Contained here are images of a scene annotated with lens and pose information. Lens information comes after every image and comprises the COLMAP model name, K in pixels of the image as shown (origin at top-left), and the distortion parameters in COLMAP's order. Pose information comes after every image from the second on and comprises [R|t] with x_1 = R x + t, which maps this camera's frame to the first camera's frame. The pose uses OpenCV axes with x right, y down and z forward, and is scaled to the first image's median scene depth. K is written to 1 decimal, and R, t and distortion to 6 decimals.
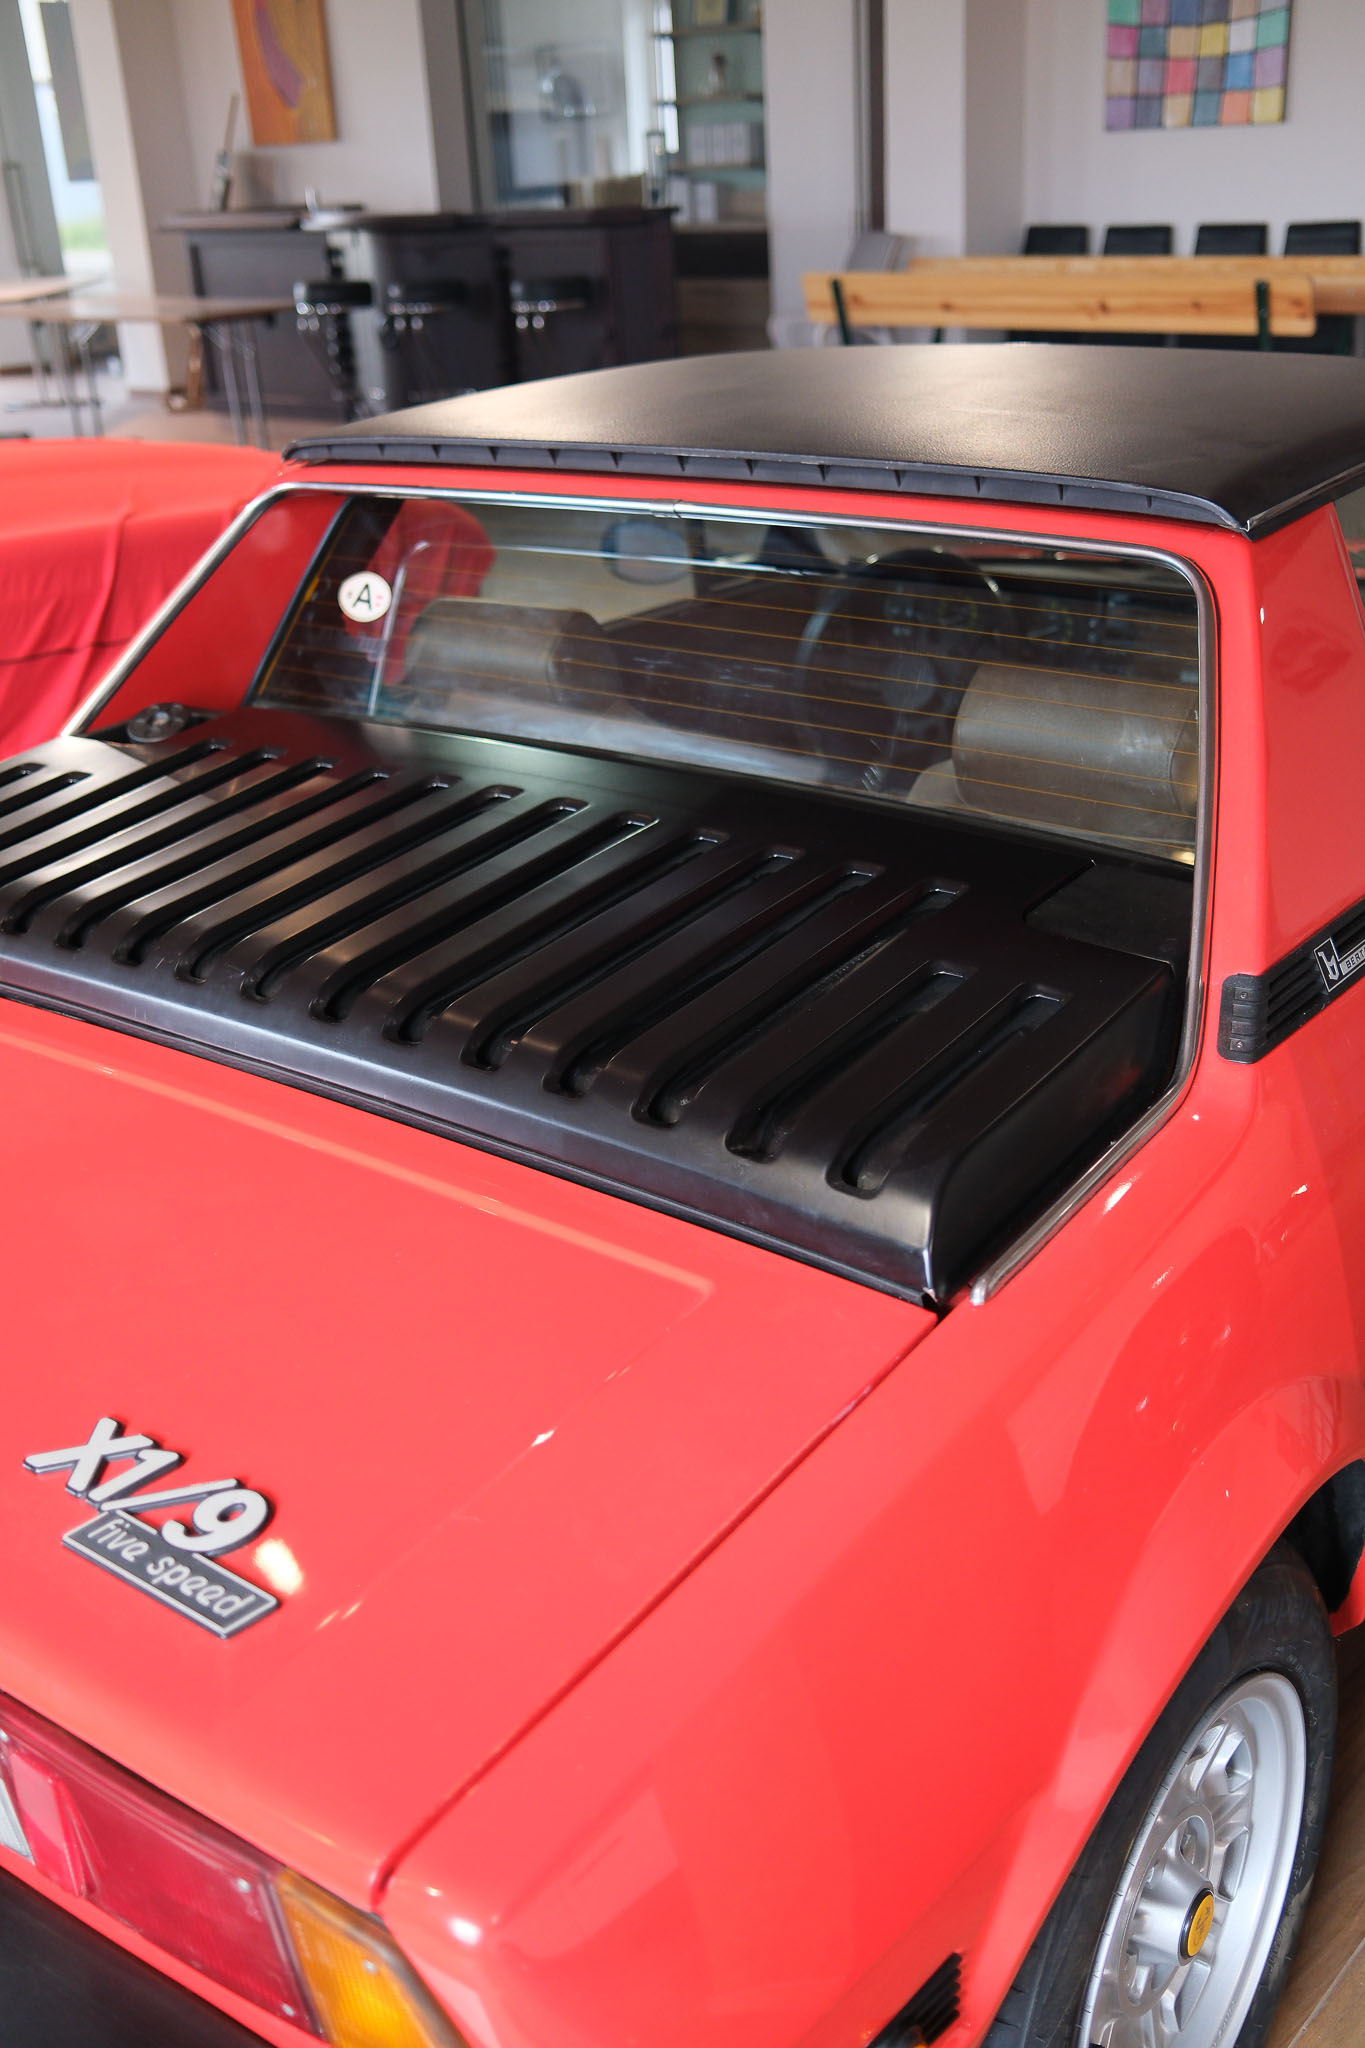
lens RADIAL K [[2061.0, 0, 692.4], [0, 2061.0, 1042.1], [0, 0, 1]] dist [-0.063496, 0.146625]
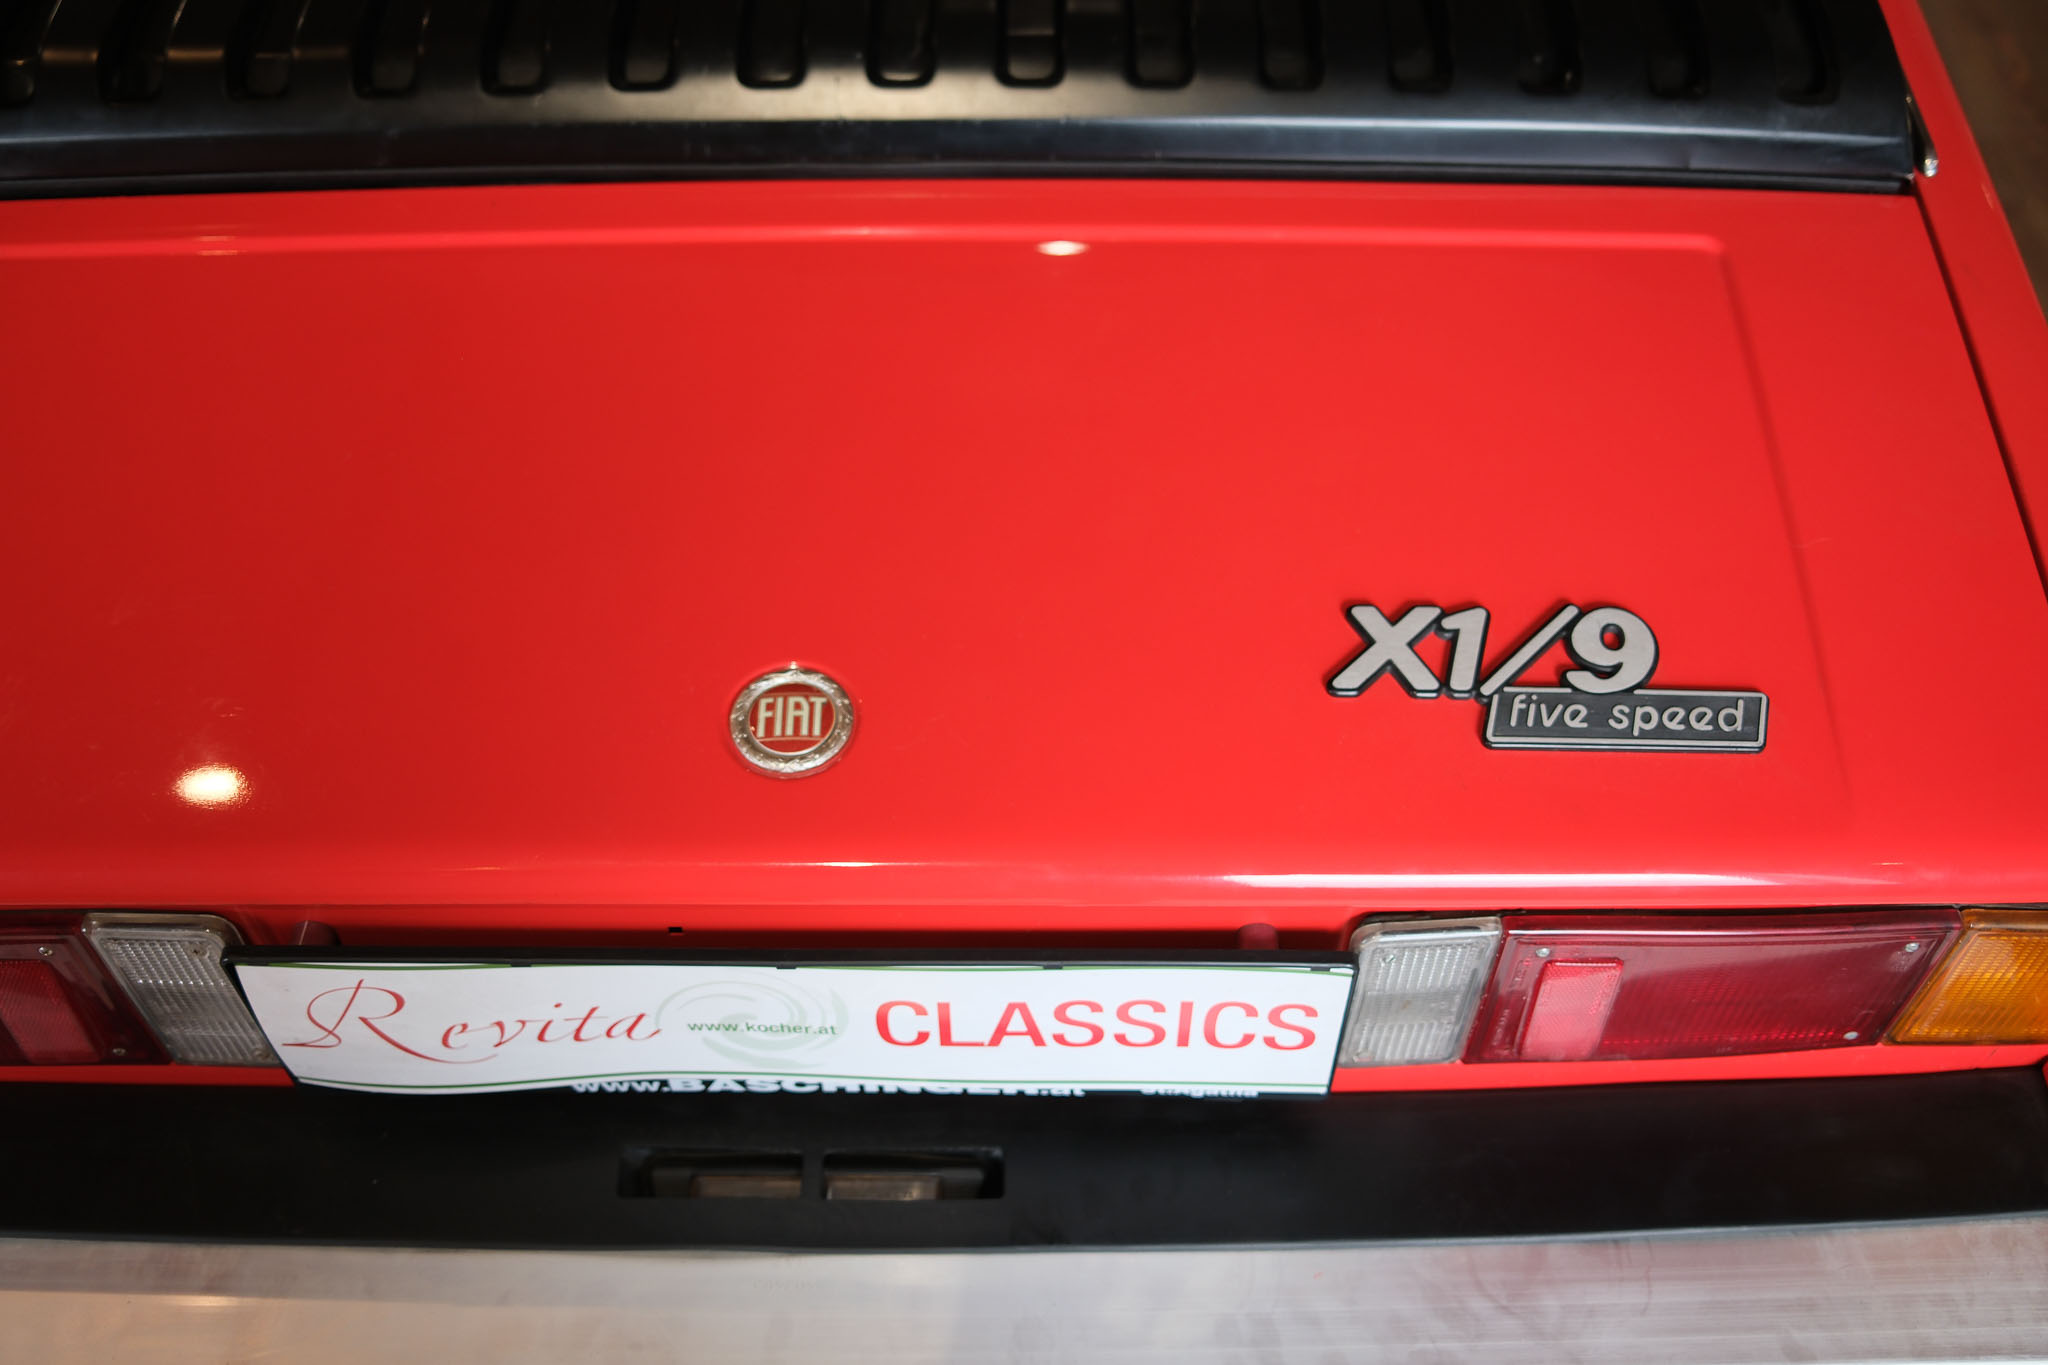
lens RADIAL K [[2061.0, 0, 1024.0], [0, 2061.0, 682.5], [0, 0, 1]] dist [-0.063496, 0.146625]
pose [[0.799537, -0.402817, 0.445510, -0.112023], [0.212575, 0.883528, 0.417361, -0.024729], [-0.561740, -0.238991, 0.792042, 0.056271]]
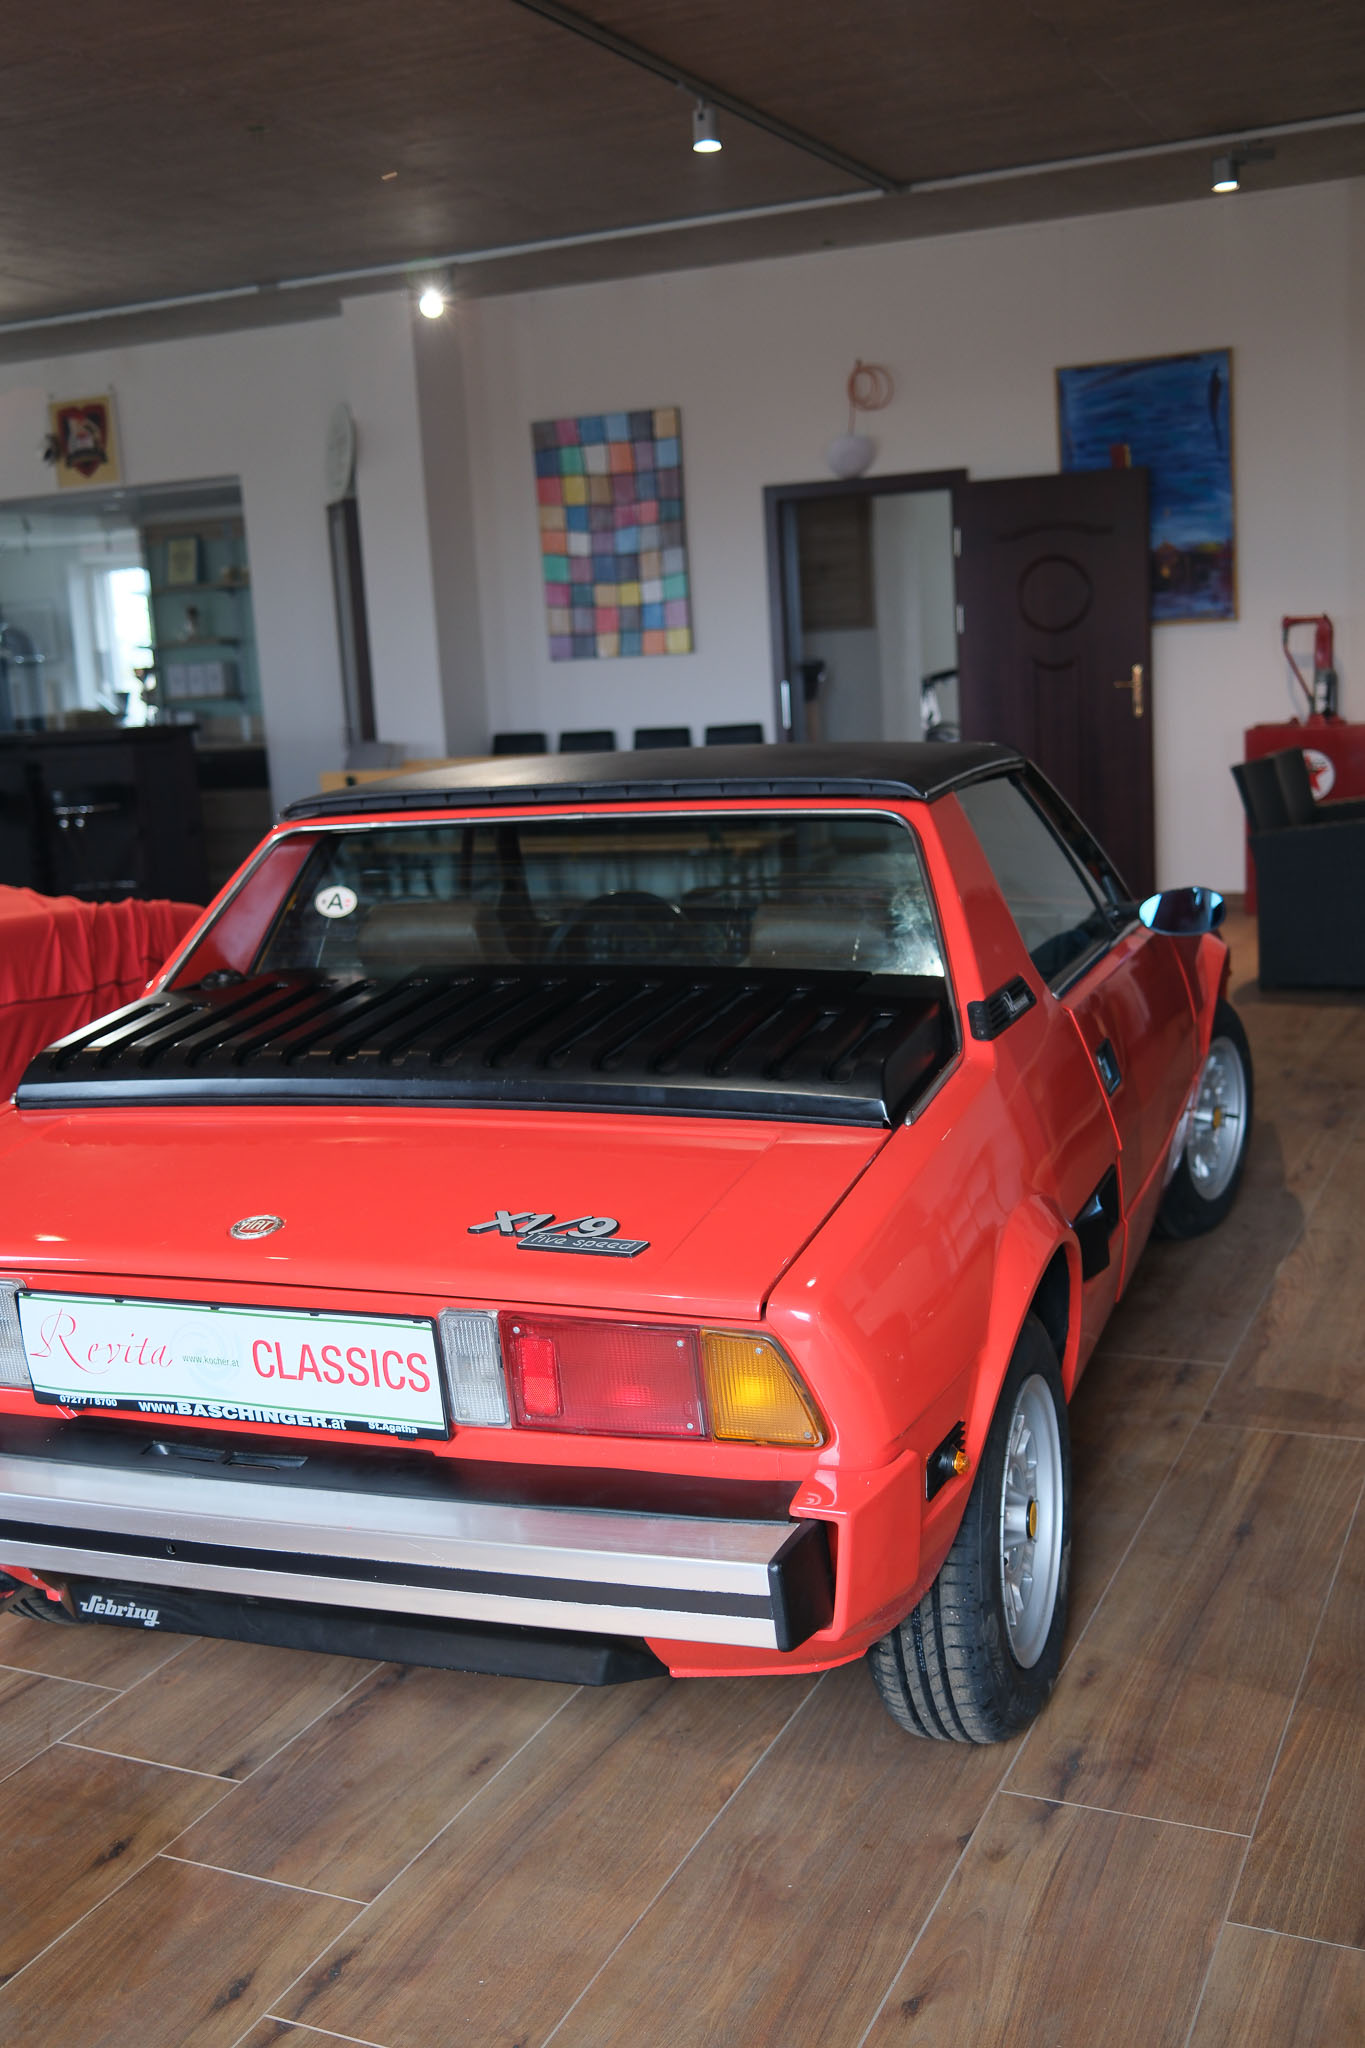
lens RADIAL K [[2061.0, 0, 692.4], [0, 2061.0, 1042.1], [0, 0, 1]] dist [-0.063496, 0.146625]
pose [[0.955235, -0.060841, 0.289525, -0.093713], [0.129478, 0.965901, -0.224212, 0.068845], [-0.266011, 0.251662, 0.930540, -0.123349]]
